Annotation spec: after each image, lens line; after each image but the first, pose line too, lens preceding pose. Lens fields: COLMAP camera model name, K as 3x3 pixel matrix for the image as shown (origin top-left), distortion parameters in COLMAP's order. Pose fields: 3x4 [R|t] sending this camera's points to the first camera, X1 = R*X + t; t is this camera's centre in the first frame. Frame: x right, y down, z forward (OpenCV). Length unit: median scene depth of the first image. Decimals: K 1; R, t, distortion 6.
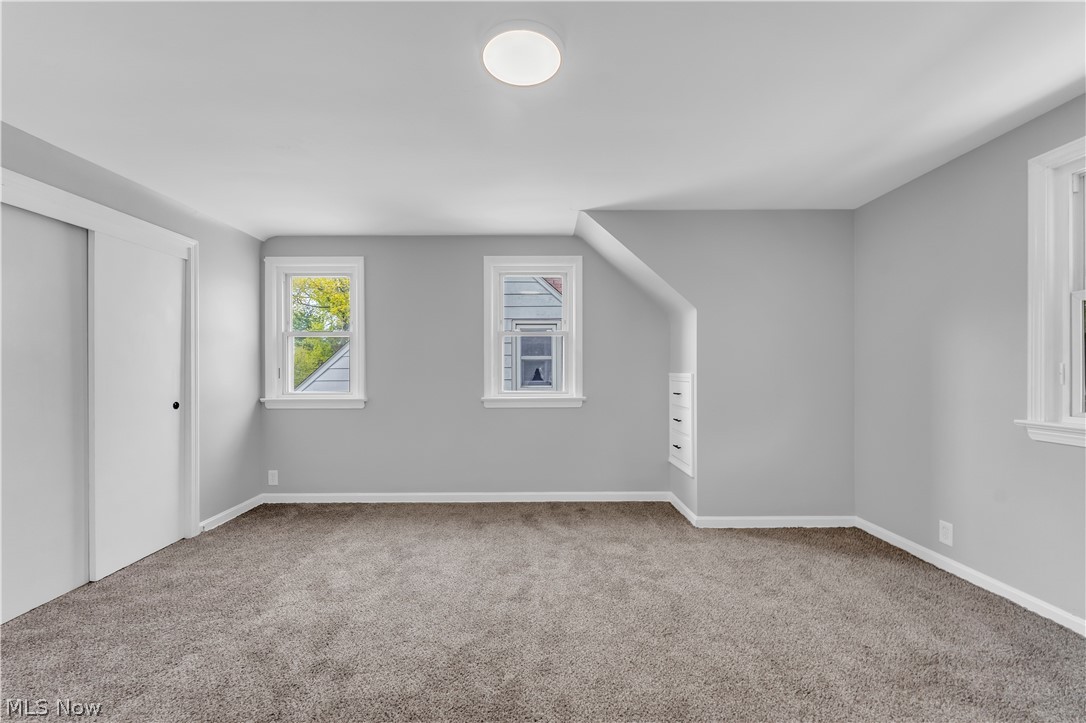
lens RADIAL K [[435.1, 0, 536.4], [0, 435.1, 366.6], [0, 0, 1]] dist [-0.008483, -0.000191]
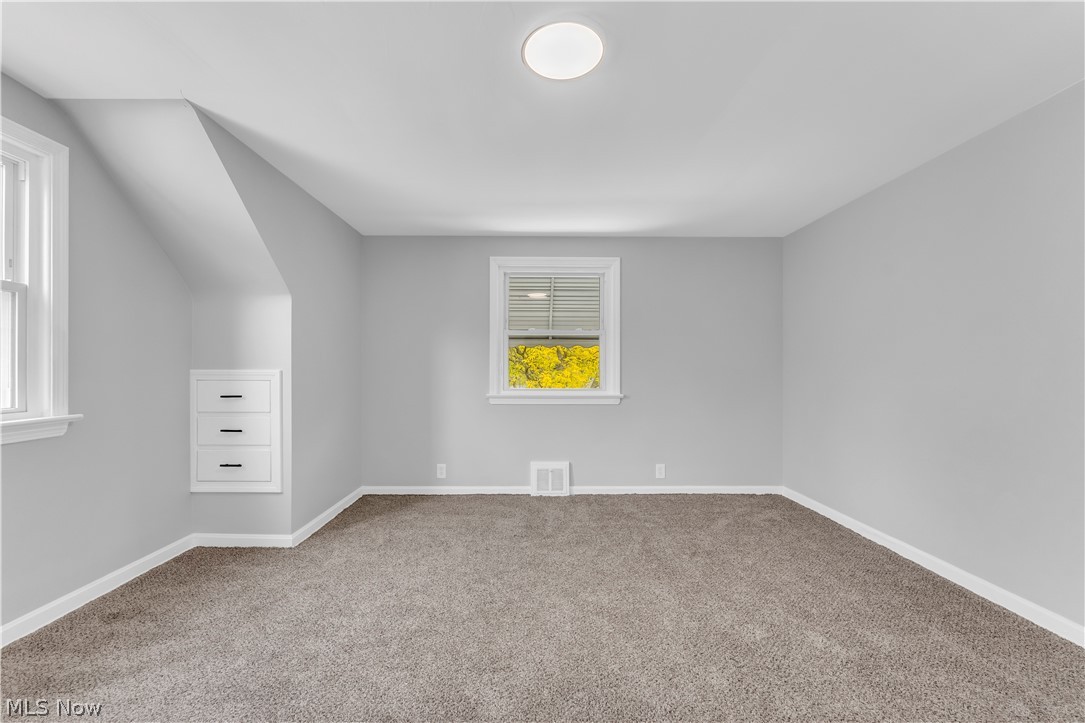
lens RADIAL K [[434.7, 0, 545.2], [0, 434.7, 365.5], [0, 0, 1]] dist [-0.008483, -0.000191]
pose [[-0.005477, 0.004511, 0.999975, -0.511914], [-0.012997, 0.999905, -0.004582, 0.004576], [-0.999901, -0.013021, -0.005418, 0.518536]]
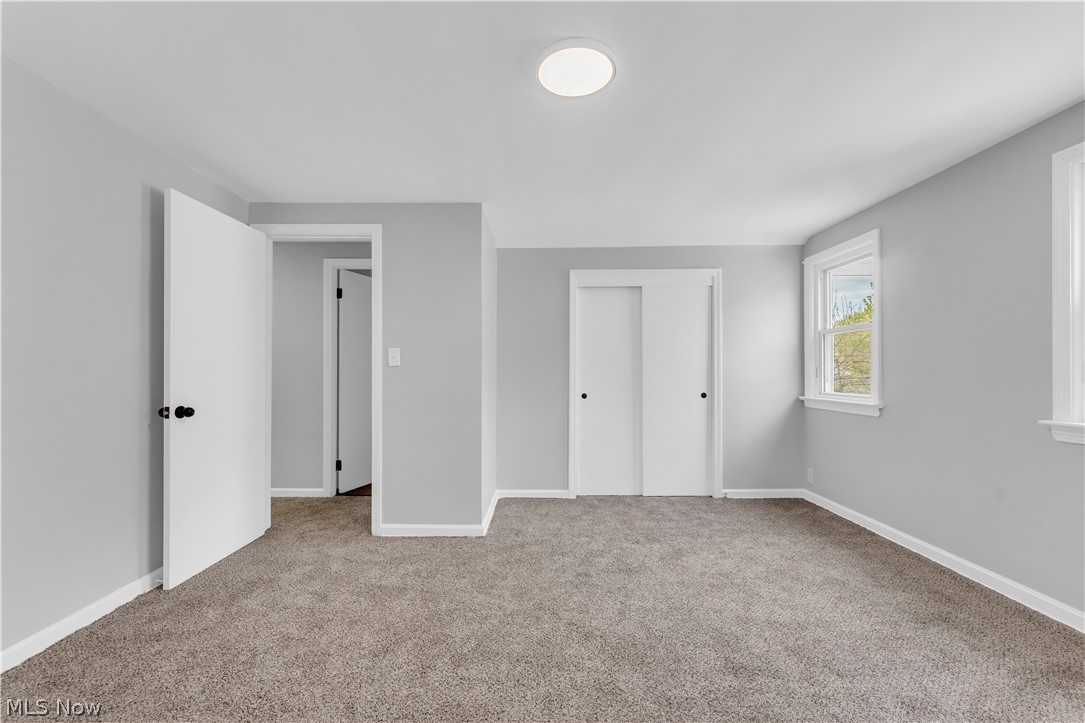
lens RADIAL K [[434.7, 0, 532.7], [0, 434.7, 368.8], [0, 0, 1]] dist [-0.008483, -0.000191]
pose [[-0.017534, -0.001553, -0.999845, 0.502673], [0.009388, 0.999954, -0.001717, 0.003303], [0.999802, -0.009417, -0.017519, 0.455960]]
